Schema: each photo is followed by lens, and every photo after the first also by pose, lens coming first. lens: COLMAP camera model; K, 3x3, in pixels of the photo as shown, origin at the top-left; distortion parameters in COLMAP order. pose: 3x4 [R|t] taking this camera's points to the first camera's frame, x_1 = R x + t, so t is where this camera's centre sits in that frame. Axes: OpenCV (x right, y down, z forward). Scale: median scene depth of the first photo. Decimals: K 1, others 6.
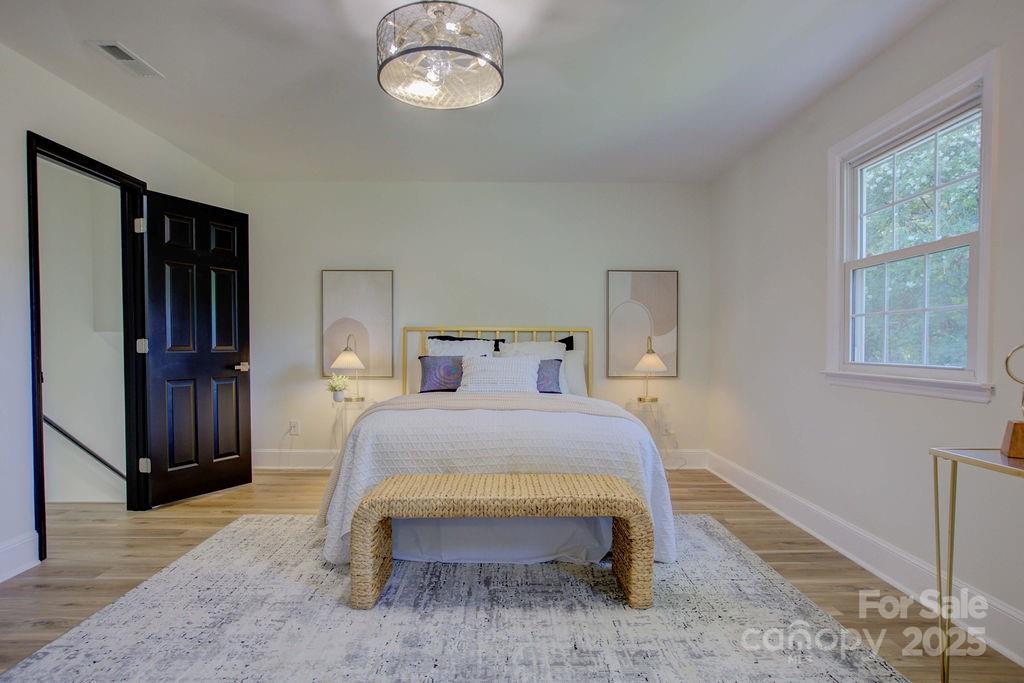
lens RADIAL K [[562.6, 0, 508.2], [0, 562.6, 358.4], [0, 0, 1]] dist [-0.050574, 0.033299]
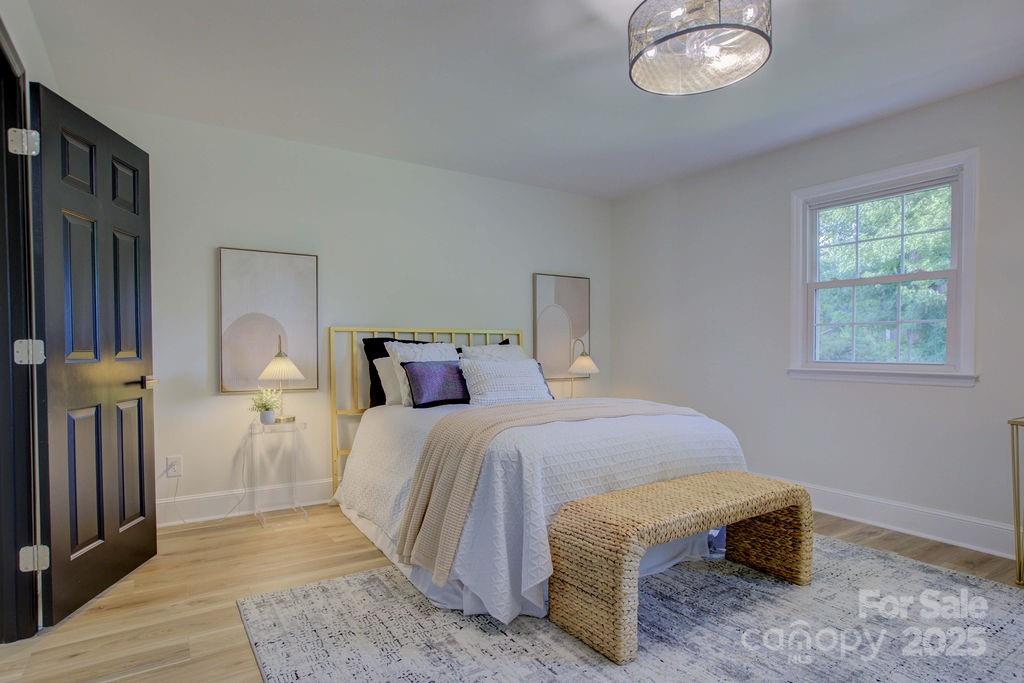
lens RADIAL K [[562.6, 0, 508.2], [0, 562.6, 358.4], [0, 0, 1]] dist [-0.050574, 0.033299]
pose [[0.841899, -0.012124, 0.539500, -0.450279], [0.014817, 0.999890, -0.000652, -0.006148], [-0.539432, 0.008542, 0.841986, 0.200898]]
